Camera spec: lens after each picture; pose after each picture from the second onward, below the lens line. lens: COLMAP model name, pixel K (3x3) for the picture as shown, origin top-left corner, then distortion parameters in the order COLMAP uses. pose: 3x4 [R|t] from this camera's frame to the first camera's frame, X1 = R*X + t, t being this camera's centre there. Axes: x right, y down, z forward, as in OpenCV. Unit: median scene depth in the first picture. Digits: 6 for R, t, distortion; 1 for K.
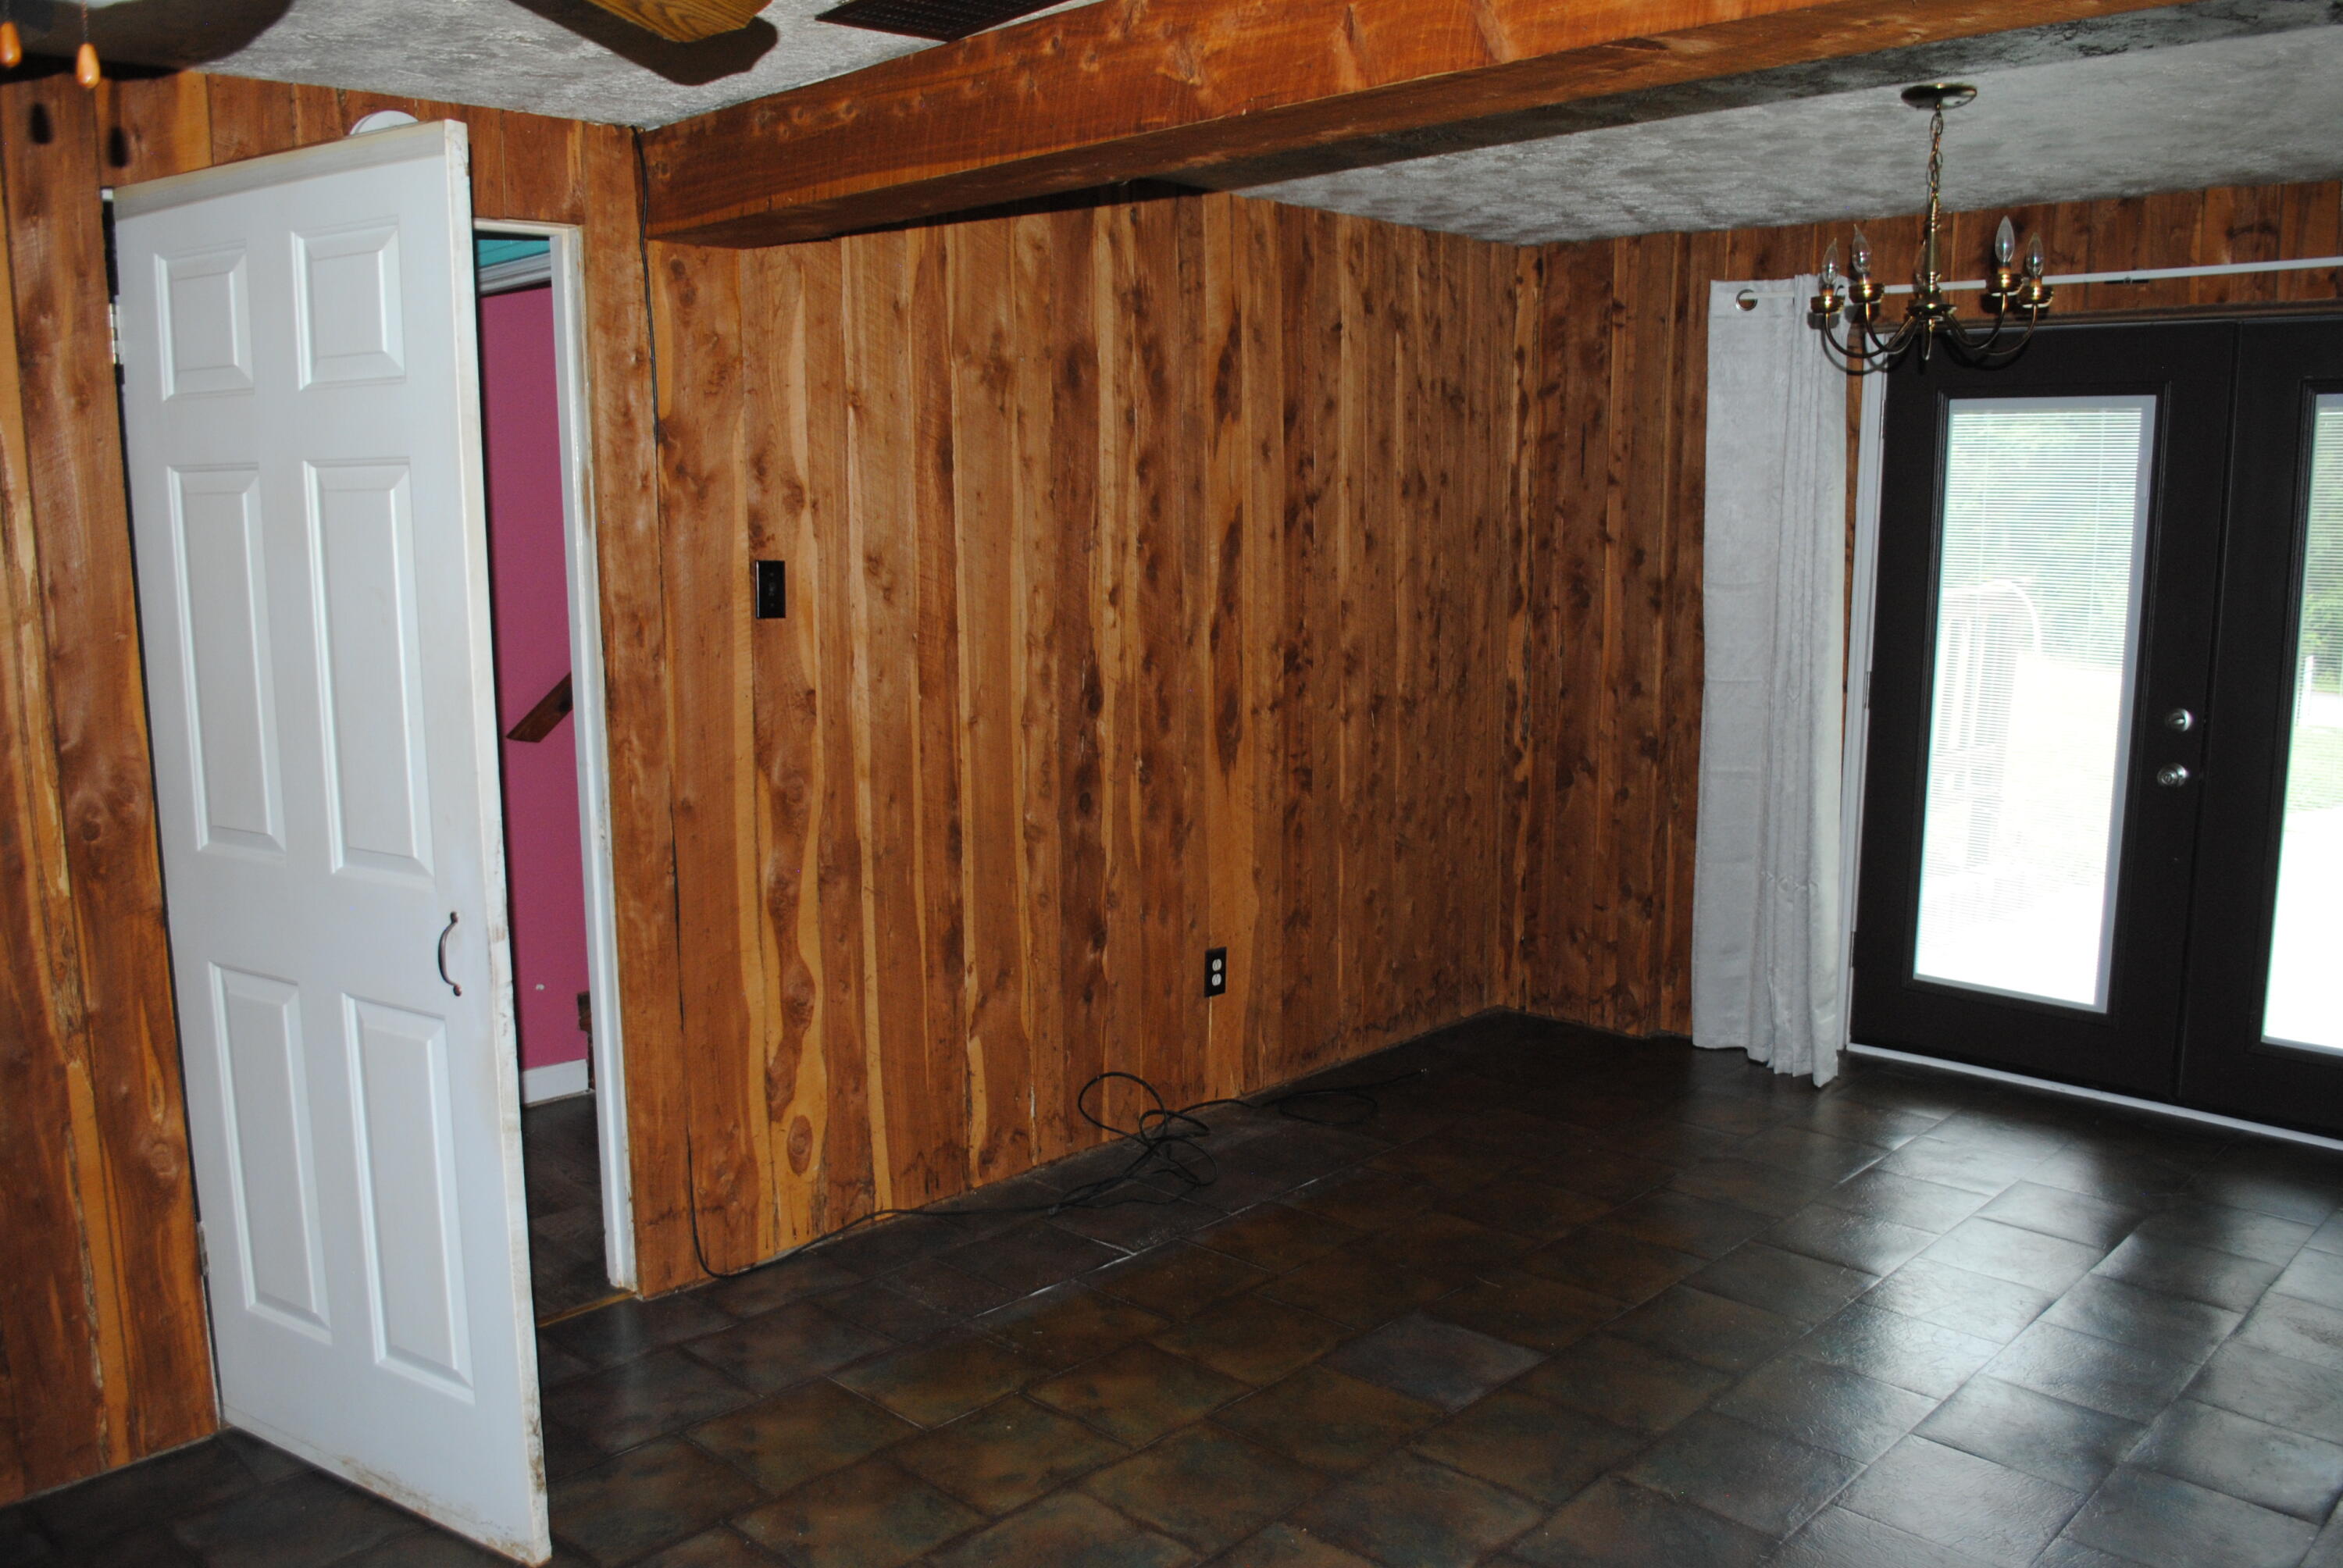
lens RADIAL K [[1856.3, 0, 1167.7], [0, 1856.3, 810.0], [0, 0, 1]] dist [-0.079462, 0.011392]
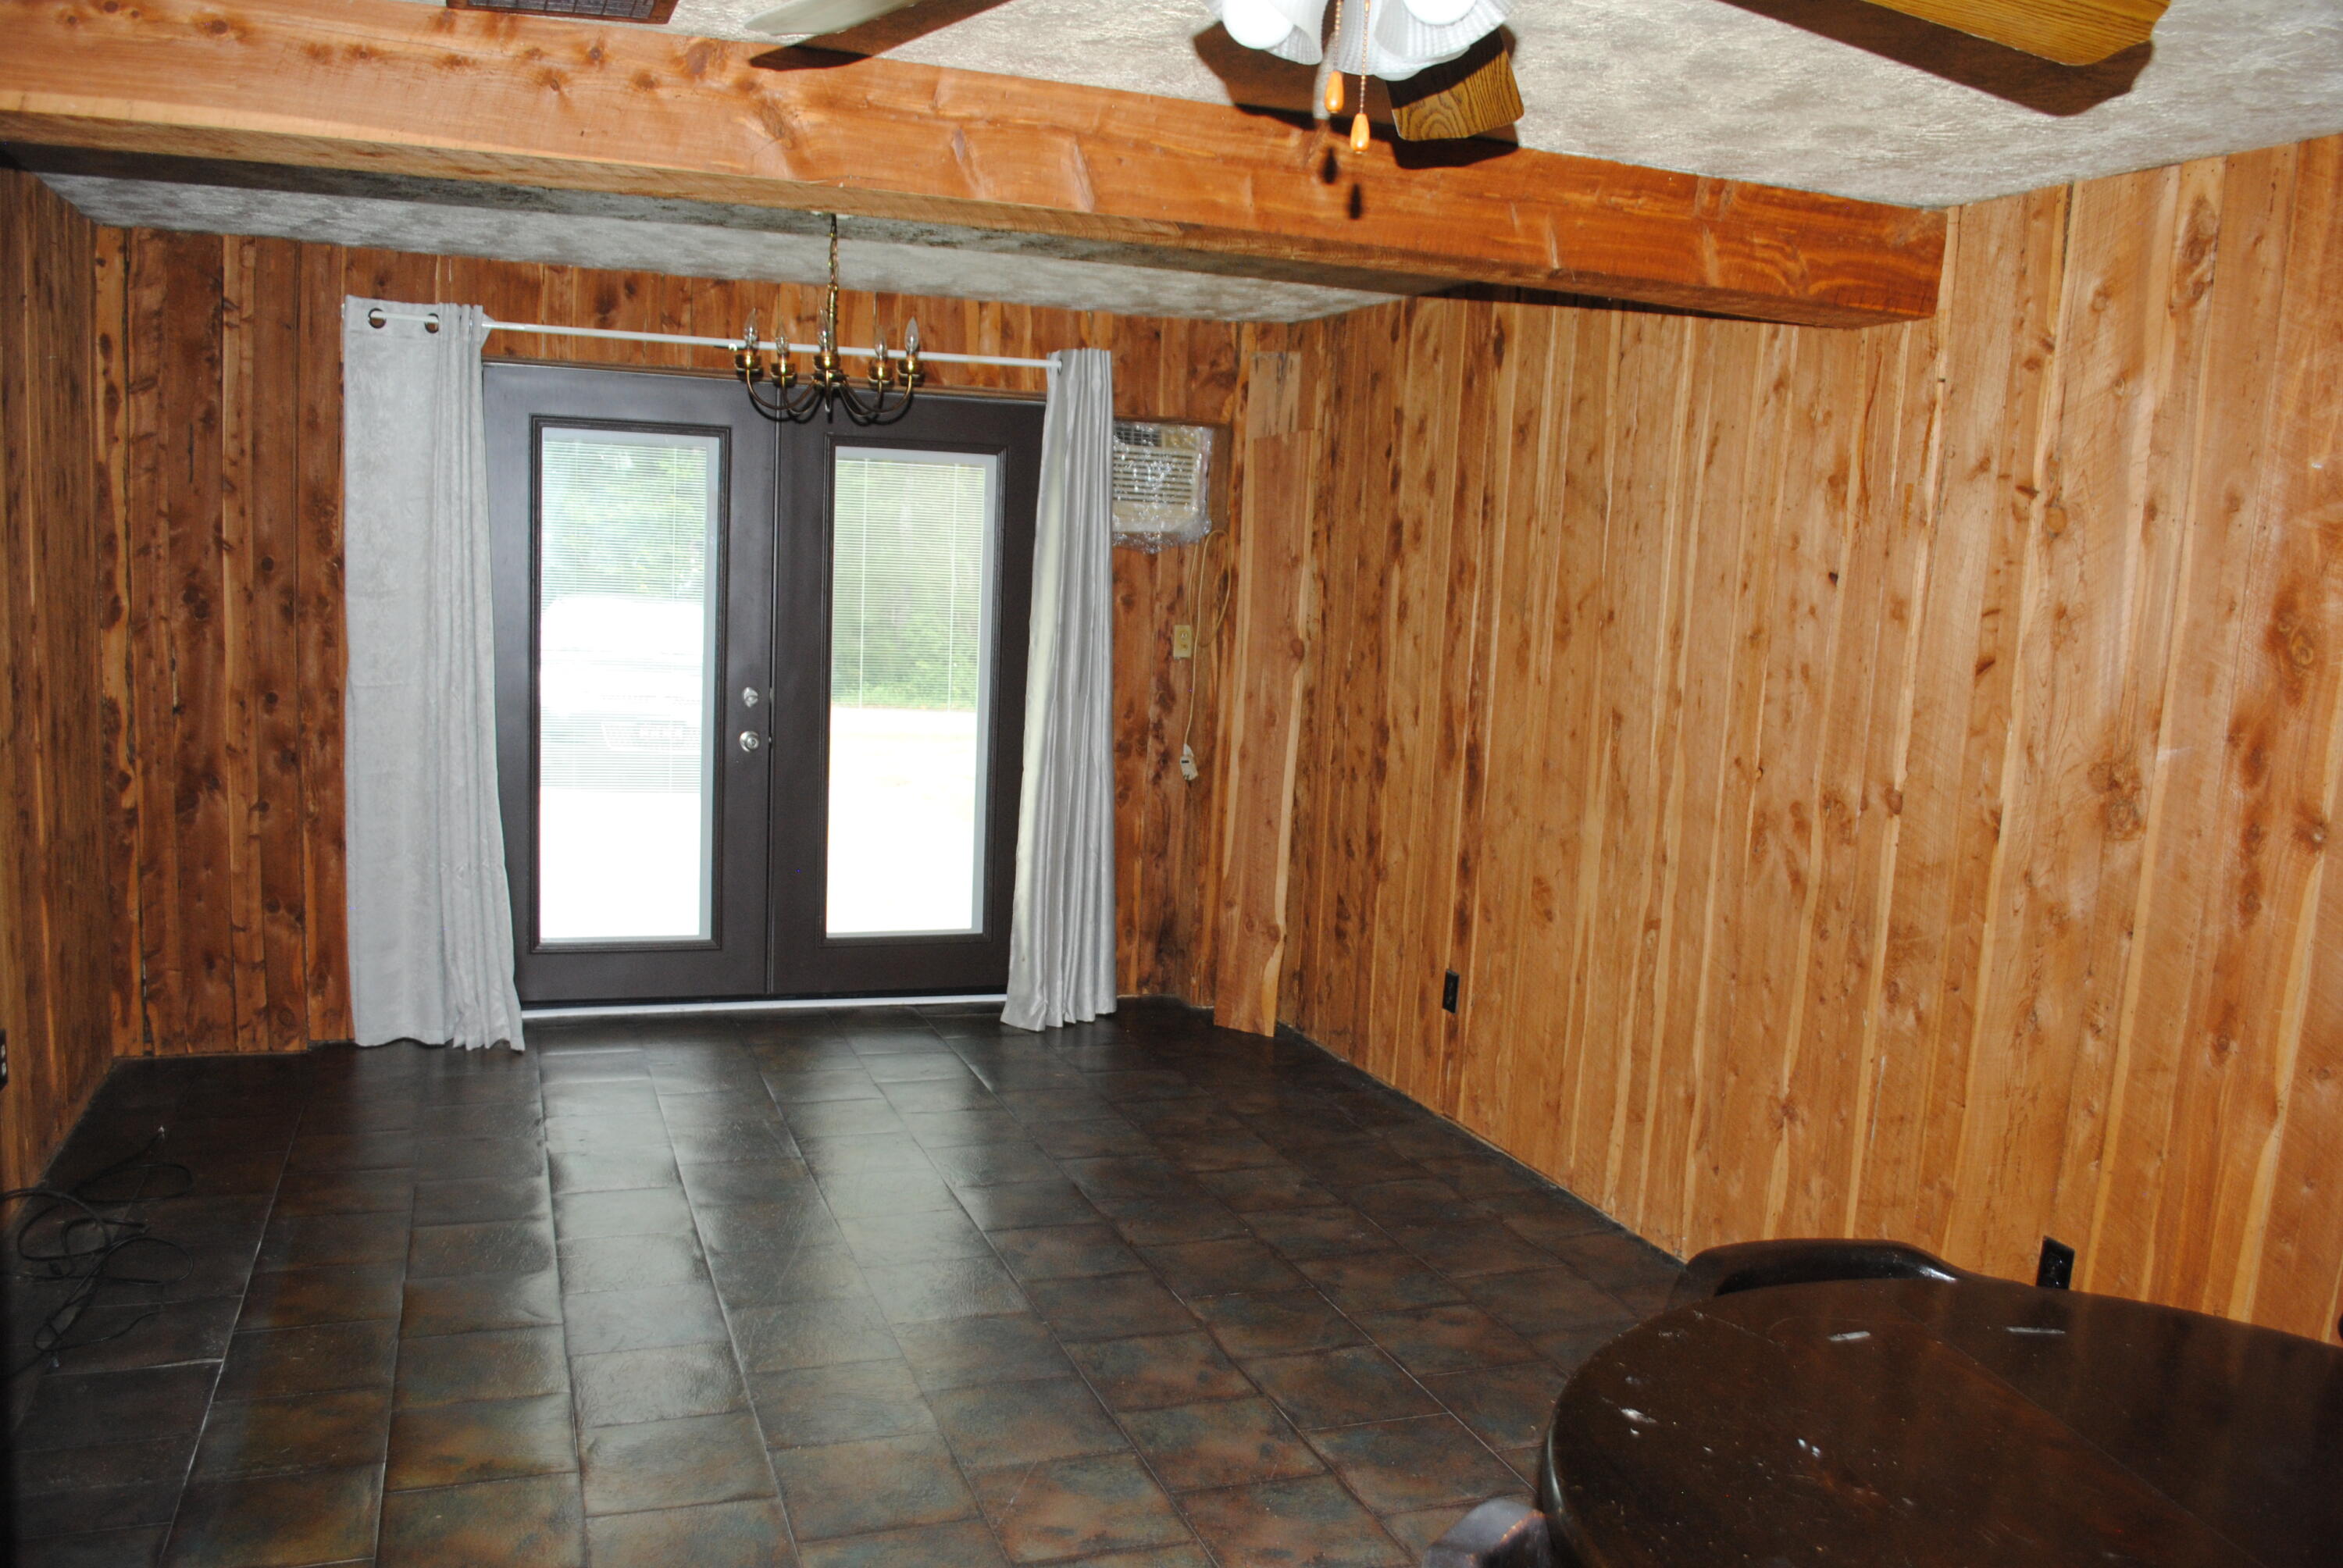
lens RADIAL K [[1856.3, 0, 1167.7], [0, 1856.3, 810.0], [0, 0, 1]] dist [-0.079462, 0.011392]
pose [[0.437457, -0.102343, 0.893396, -0.403472], [0.103351, 0.992641, 0.063105, -0.018912], [-0.893280, 0.064728, 0.444815, 0.146642]]
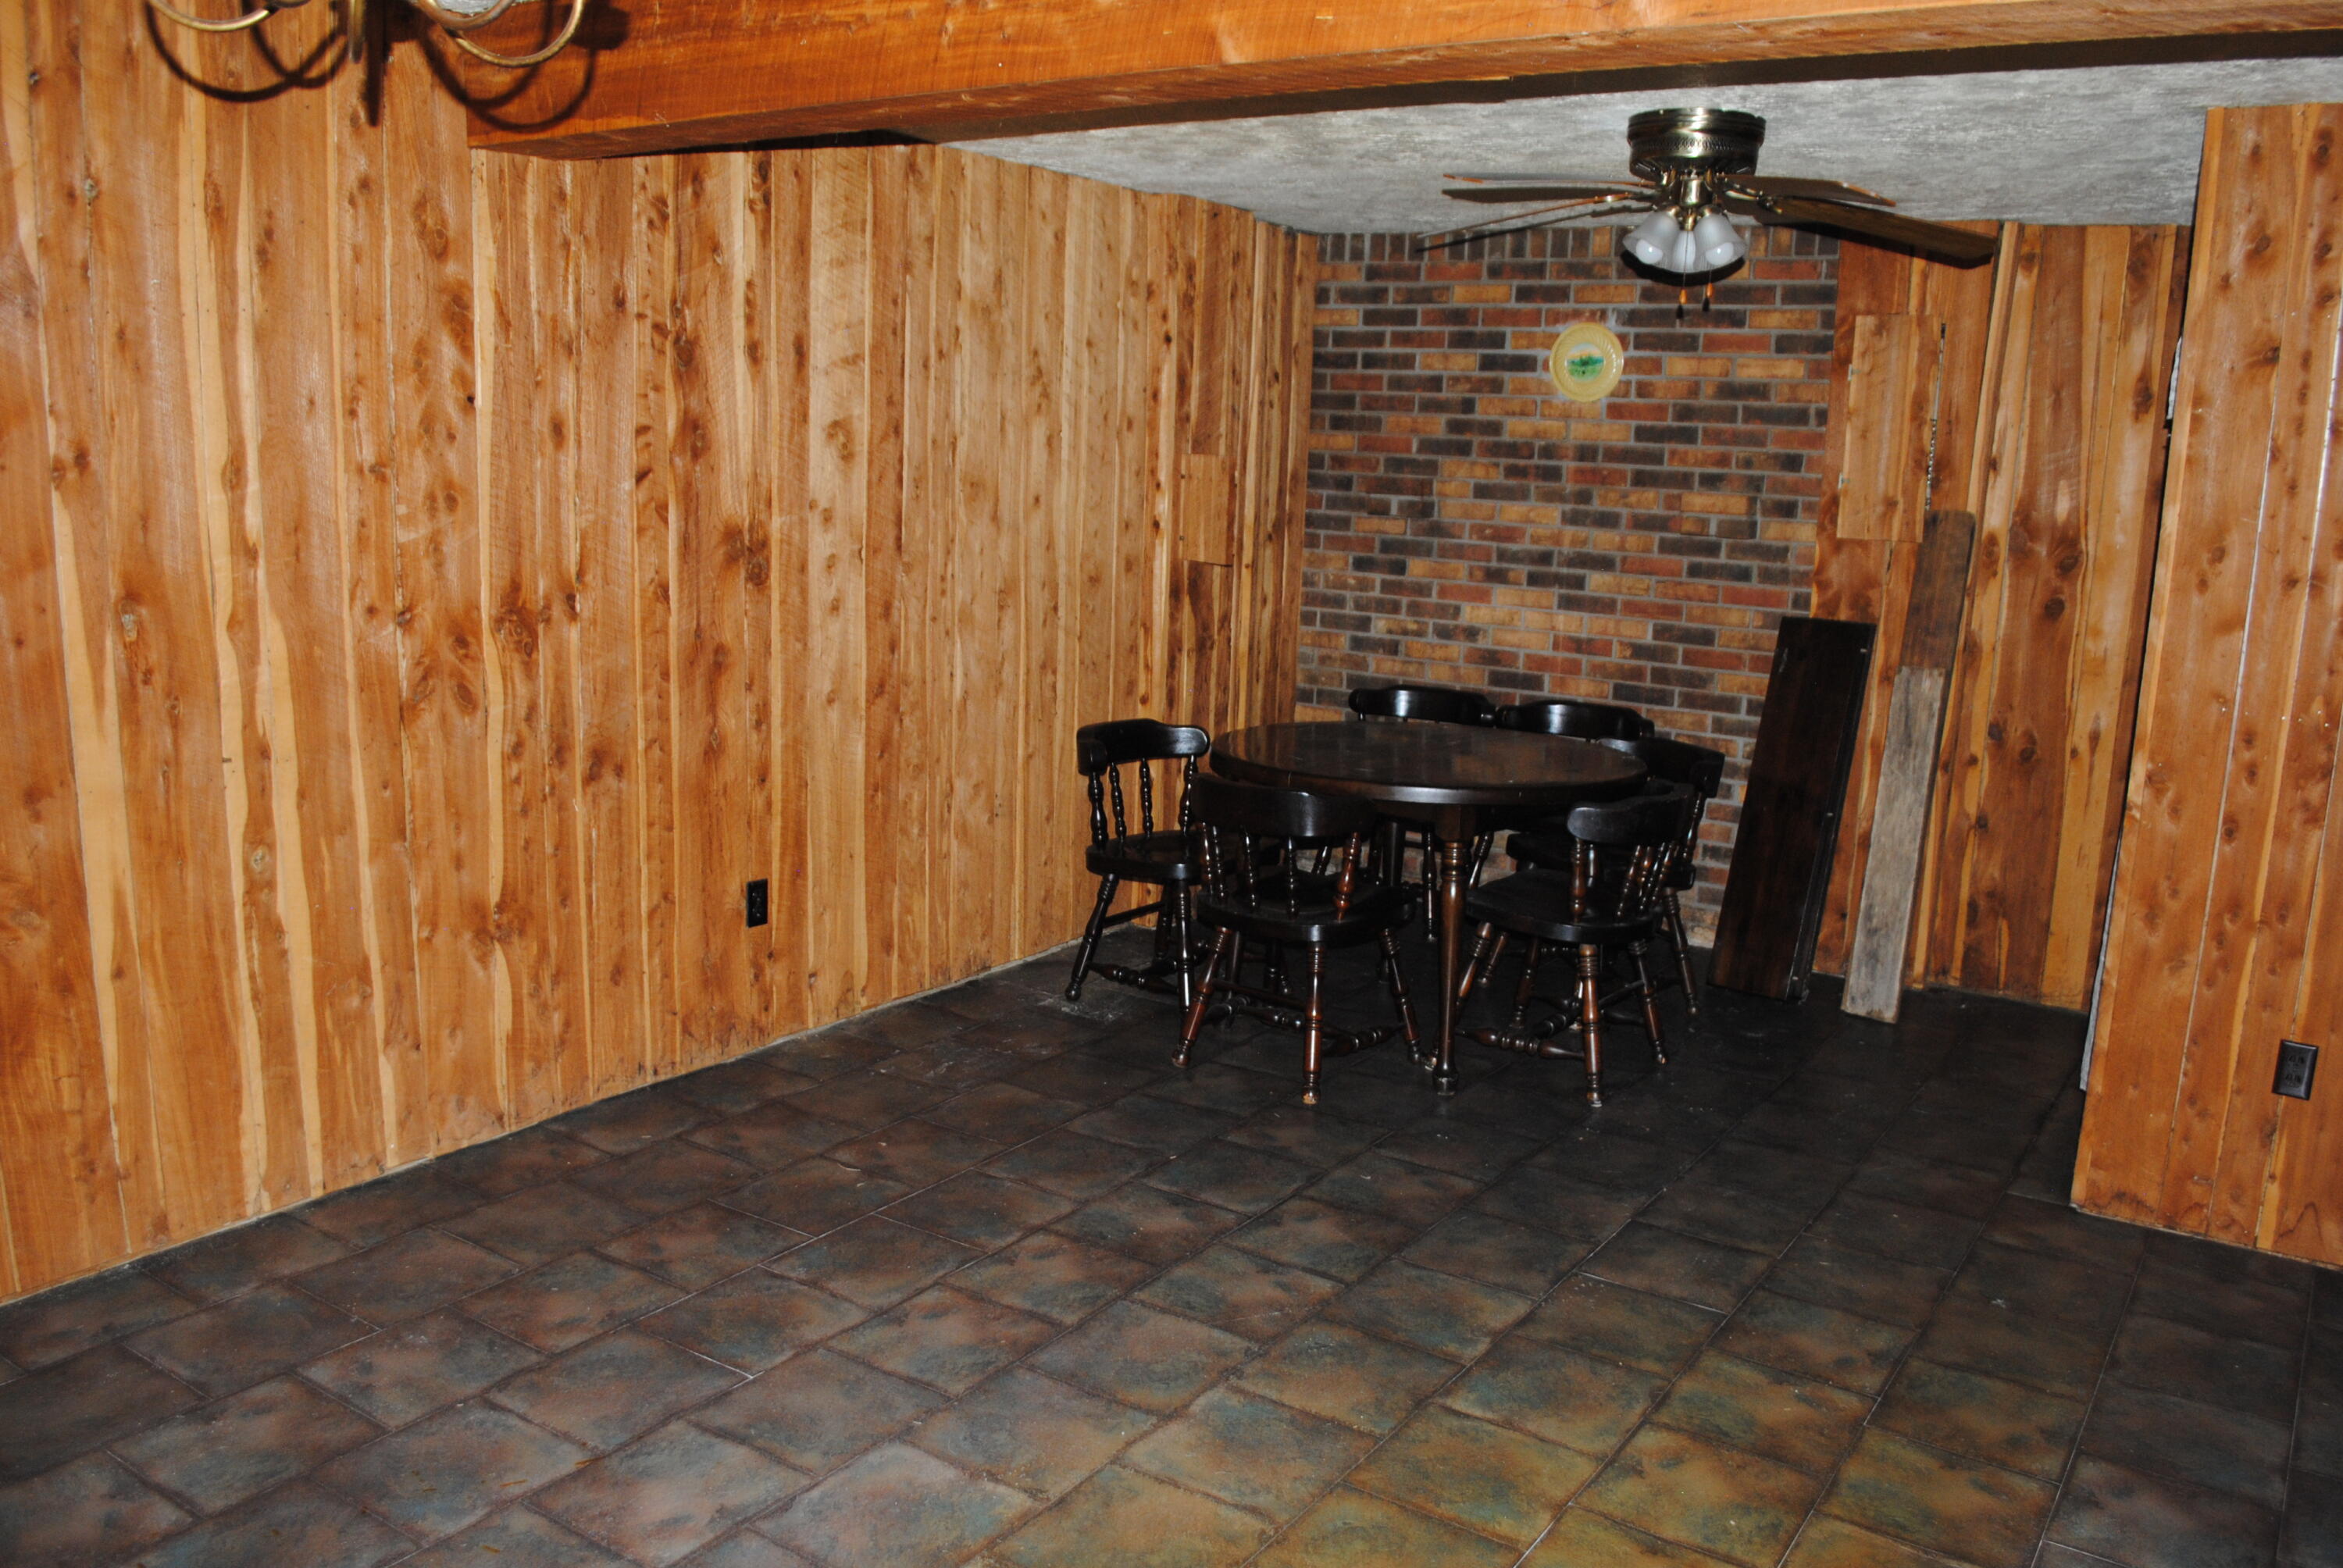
lens RADIAL K [[1856.3, 0, 1167.7], [0, 1856.3, 810.0], [0, 0, 1]] dist [-0.079462, 0.011392]
pose [[-0.984037, 0.001038, -0.177959, 0.187251], [-0.063252, 0.932650, 0.355194, -0.150465], [0.166342, 0.360781, -0.917697, 0.934773]]
